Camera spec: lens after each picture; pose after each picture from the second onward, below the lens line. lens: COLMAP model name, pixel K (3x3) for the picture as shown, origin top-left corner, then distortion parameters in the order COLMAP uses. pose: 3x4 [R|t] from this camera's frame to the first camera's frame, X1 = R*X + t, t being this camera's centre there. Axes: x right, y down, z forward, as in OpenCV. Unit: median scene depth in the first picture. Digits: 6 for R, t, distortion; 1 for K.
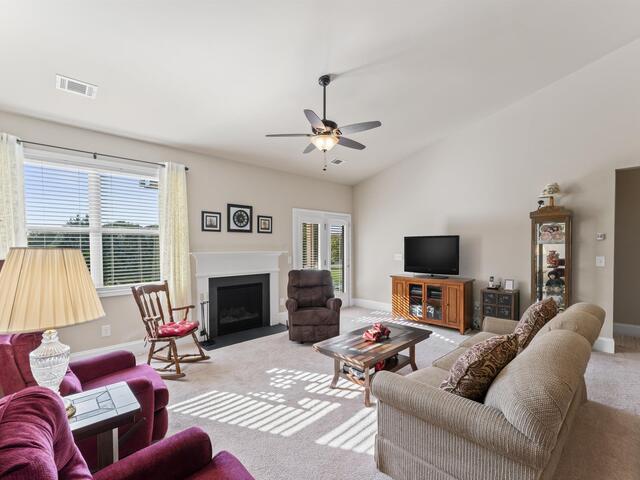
lens RADIAL K [[291.0, 0, 315.8], [0, 291.0, 249.9], [0, 0, 1]] dist [0.002516, -0.001428]
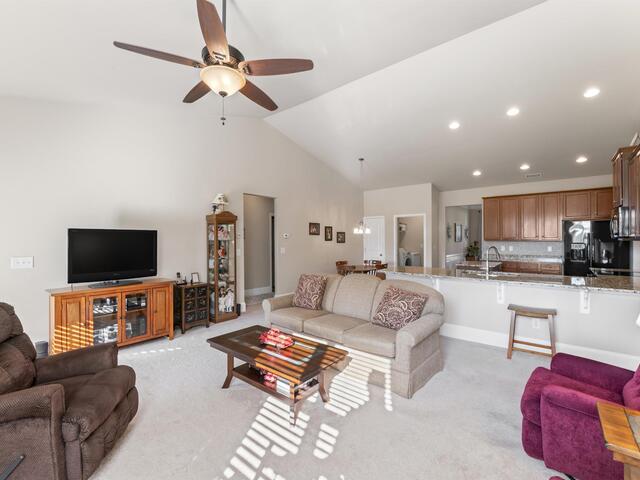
lens RADIAL K [[291.0, 0, 317.7], [0, 291.0, 241.5], [0, 0, 1]] dist [0.002516, -0.001428]
pose [[-0.110971, 0.006524, 0.993802, -0.458174], [0.026730, 0.999636, -0.003578, -0.000551], [-0.993464, 0.026167, -0.111105, 0.634404]]
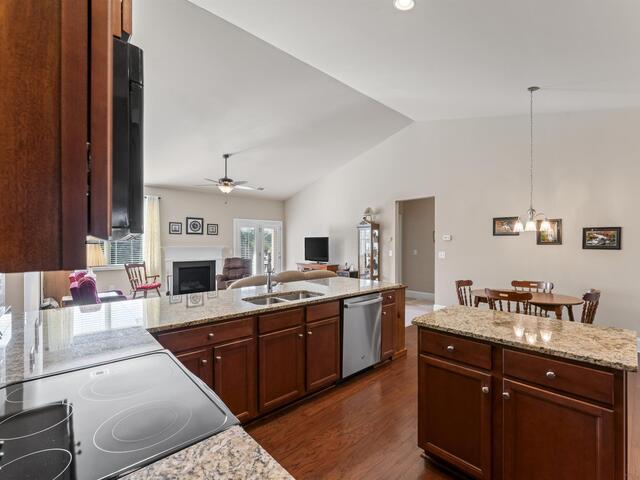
lens RADIAL K [[291.0, 0, 316.2], [0, 291.0, 242.0], [0, 0, 1]] dist [0.002516, -0.001428]
pose [[0.999388, 0.006620, -0.034343, 0.494400], [-0.007182, 0.999842, -0.016268, 0.003916], [0.034230, 0.016505, 0.999278, -0.627567]]
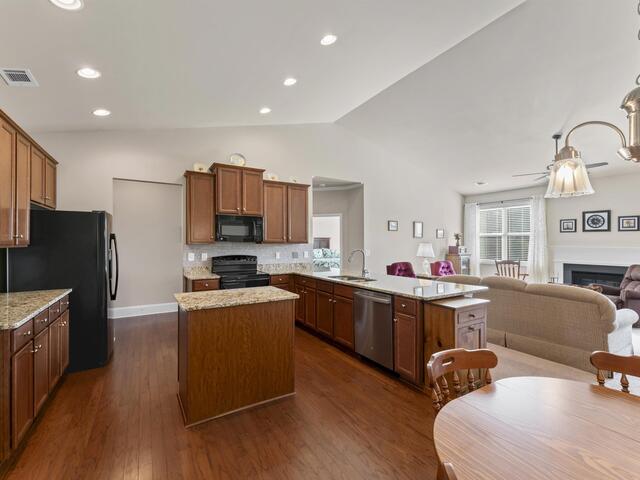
lens RADIAL K [[291.0, 0, 324.0], [0, 291.0, 239.6], [0, 0, 1]] dist [0.002516, -0.001428]
pose [[-0.198669, -0.004080, -0.980058, 1.298814], [-0.017088, 0.999854, -0.000699, -0.004469], [0.979918, 0.016608, -0.198710, 0.076186]]
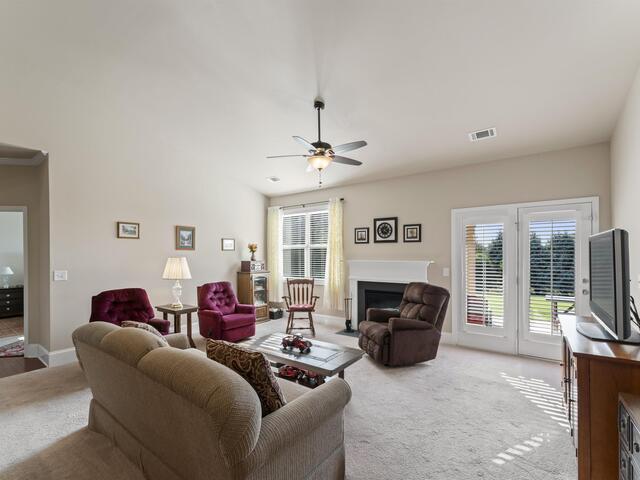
lens RADIAL K [[291.0, 0, 331.8], [0, 291.0, 254.6], [0, 0, 1]] dist [0.002516, -0.001428]
pose [[0.200742, -0.001062, -0.979644, 0.798957], [-0.013388, 0.999903, -0.003828, -0.009870], [0.979553, 0.013884, 0.200708, 0.608683]]
